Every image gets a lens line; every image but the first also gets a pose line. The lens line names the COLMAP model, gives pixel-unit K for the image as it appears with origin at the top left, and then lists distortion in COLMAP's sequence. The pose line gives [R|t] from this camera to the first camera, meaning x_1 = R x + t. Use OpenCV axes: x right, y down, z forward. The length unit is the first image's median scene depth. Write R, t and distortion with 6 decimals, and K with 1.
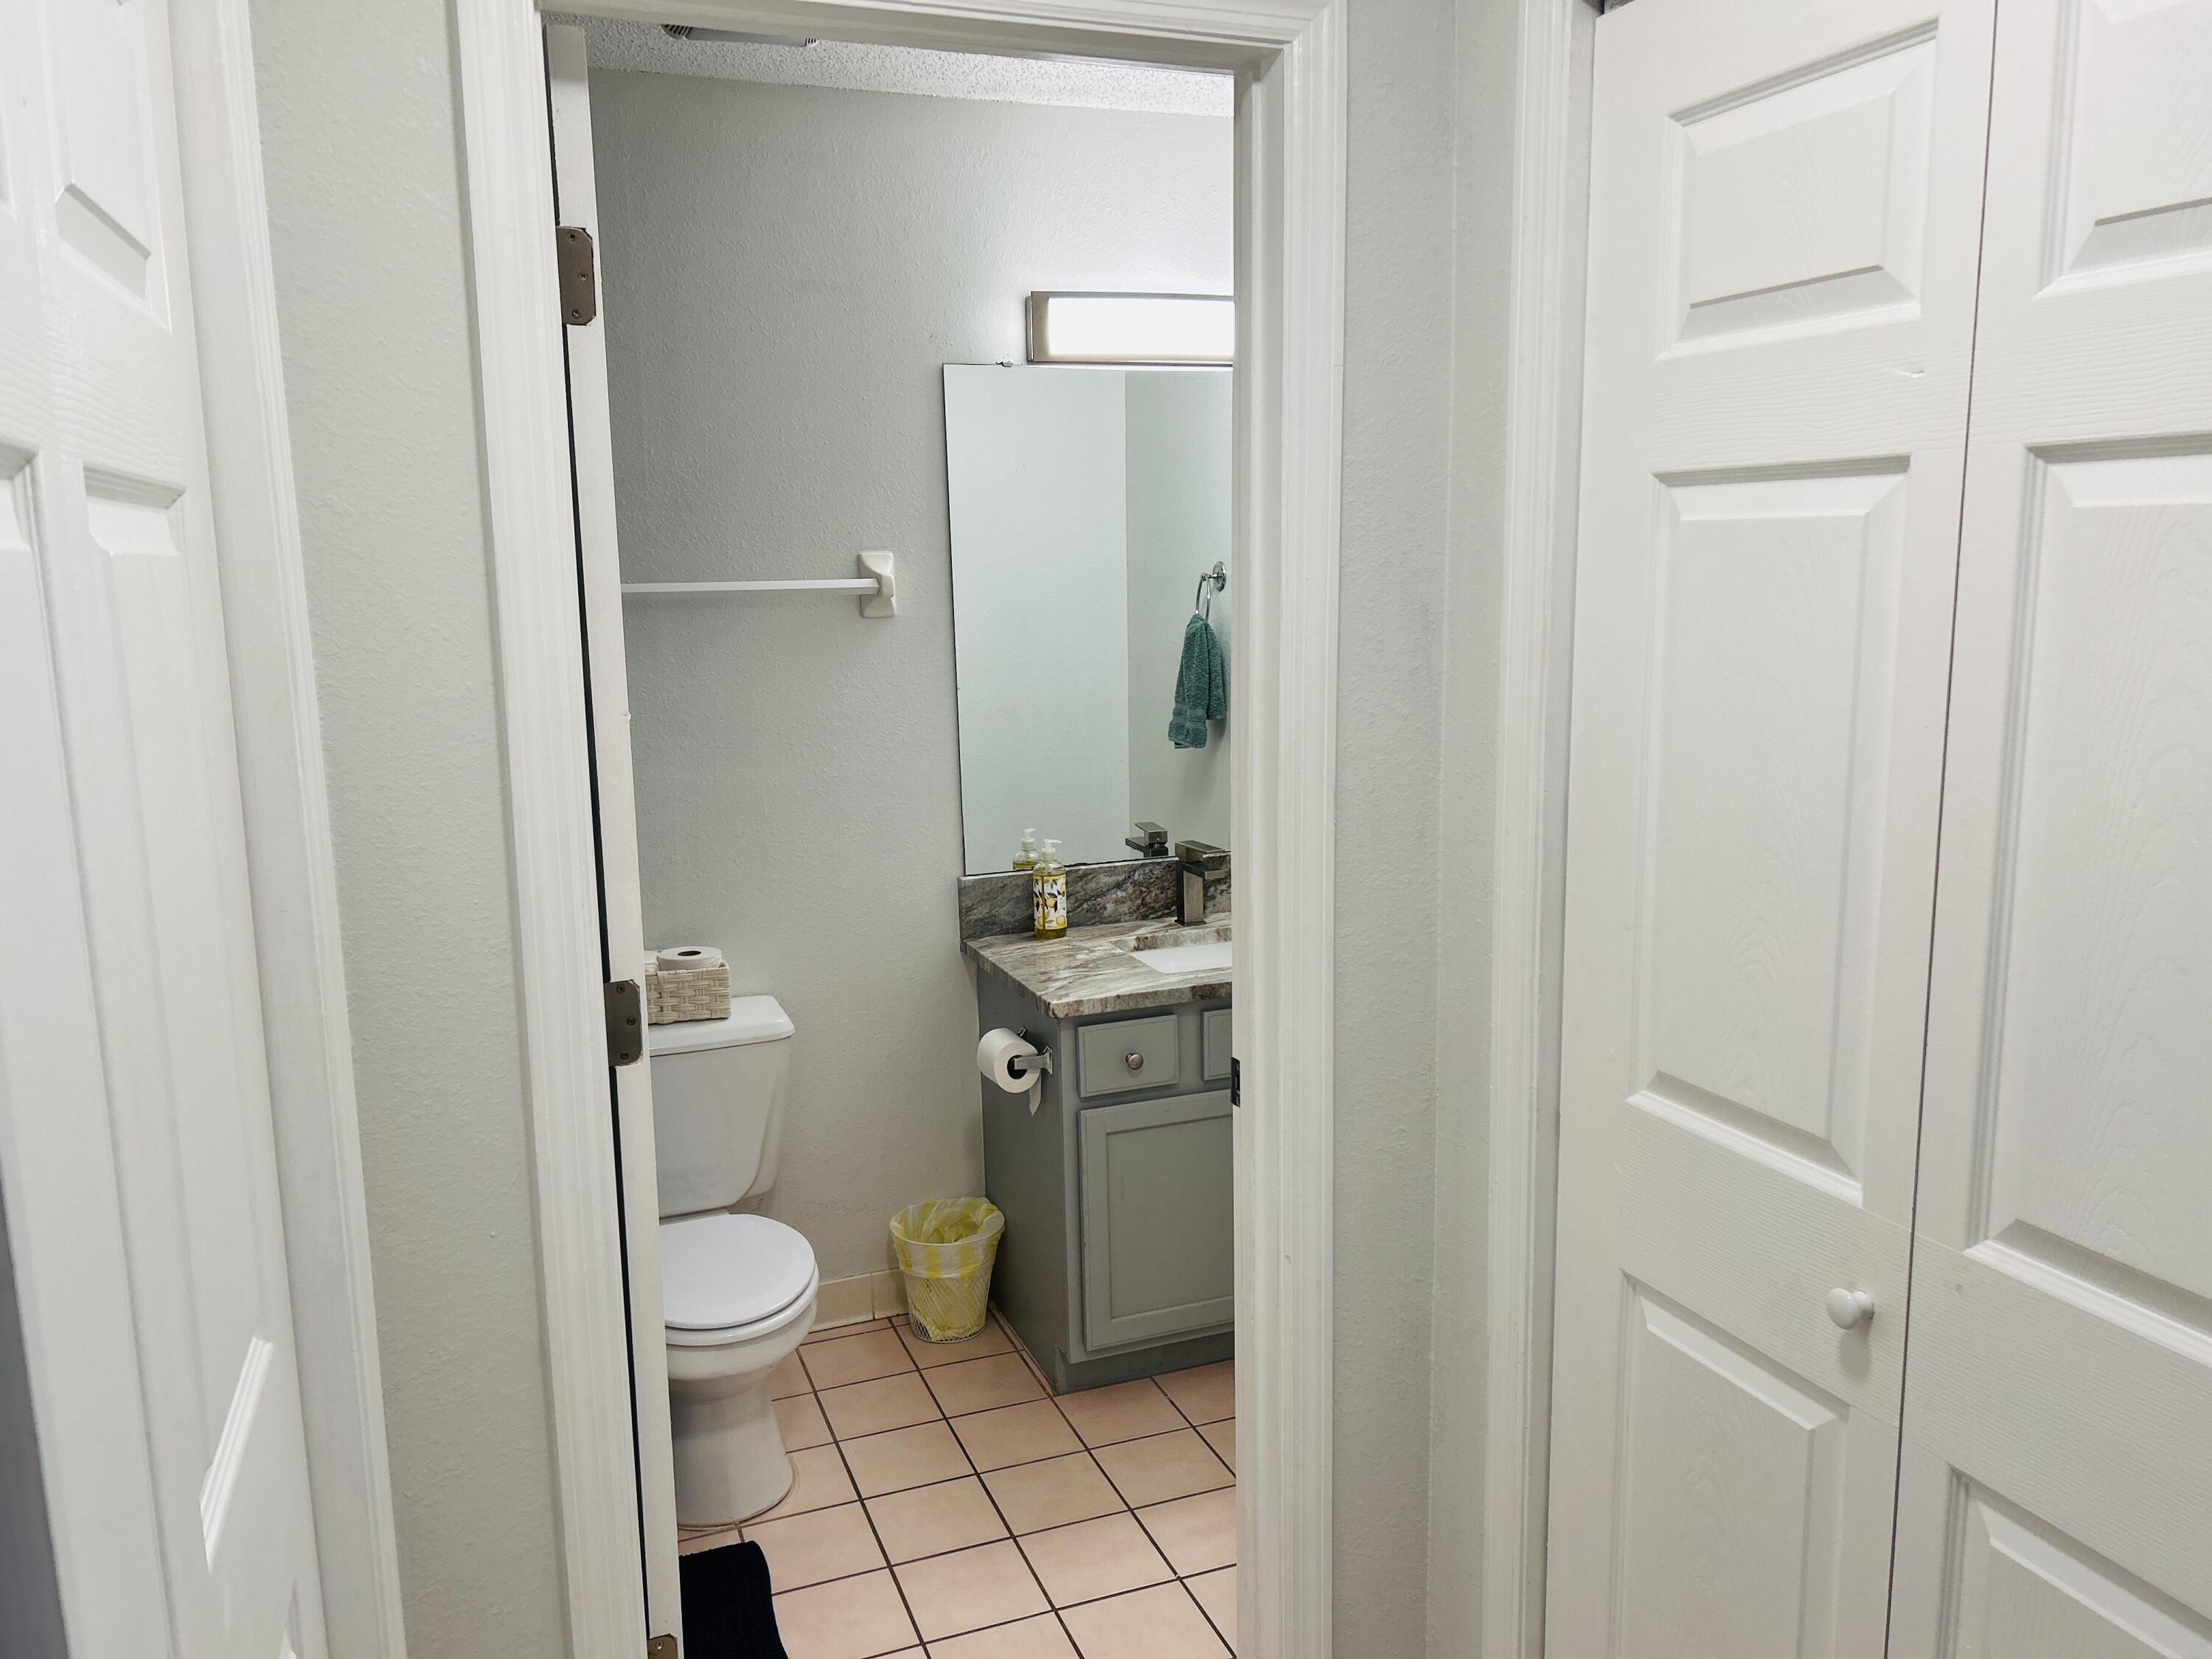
lens RADIAL K [[1656.7, 0, 1114.4], [0, 1656.7, 828.5], [0, 0, 1]] dist [0.011361, -0.023961]
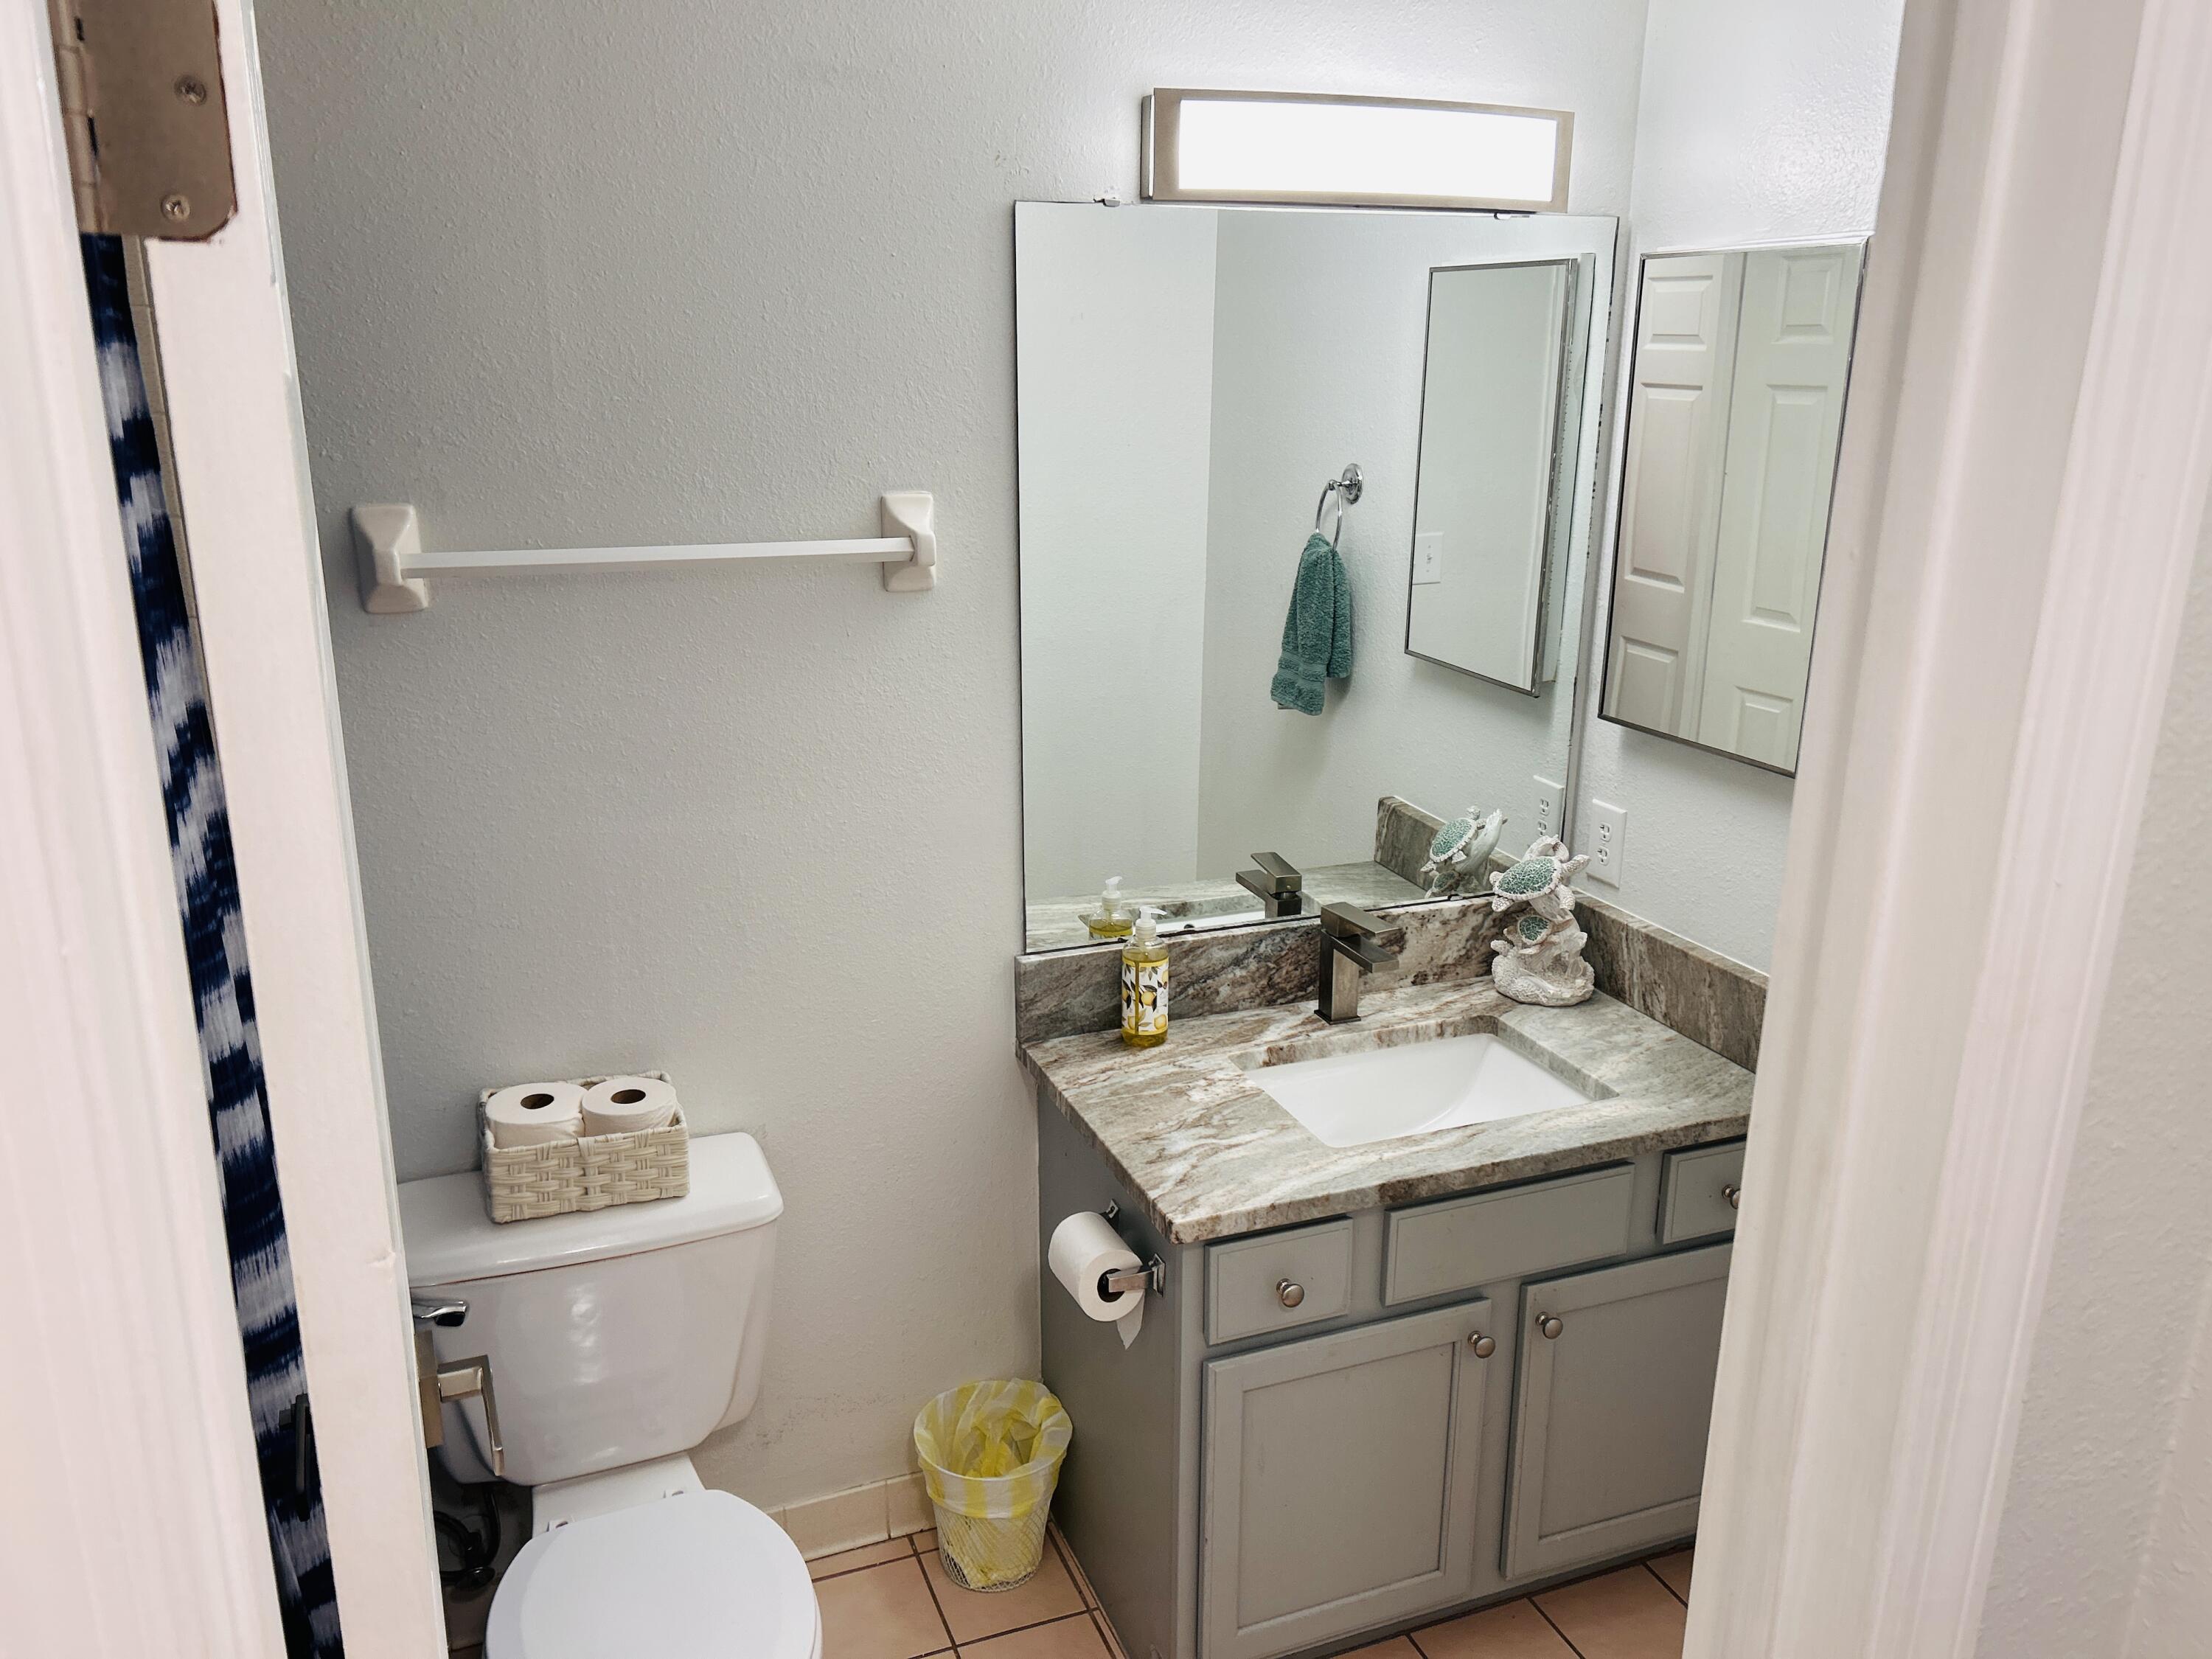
lens RADIAL K [[1656.7, 0, 1094.9], [0, 1656.7, 827.5], [0, 0, 1]] dist [0.011361, -0.023961]
pose [[0.999708, 0.023747, 0.004379, -0.067356], [-0.024102, 0.992424, 0.120473, -0.113762], [-0.001485, -0.120543, 0.992707, 0.321032]]
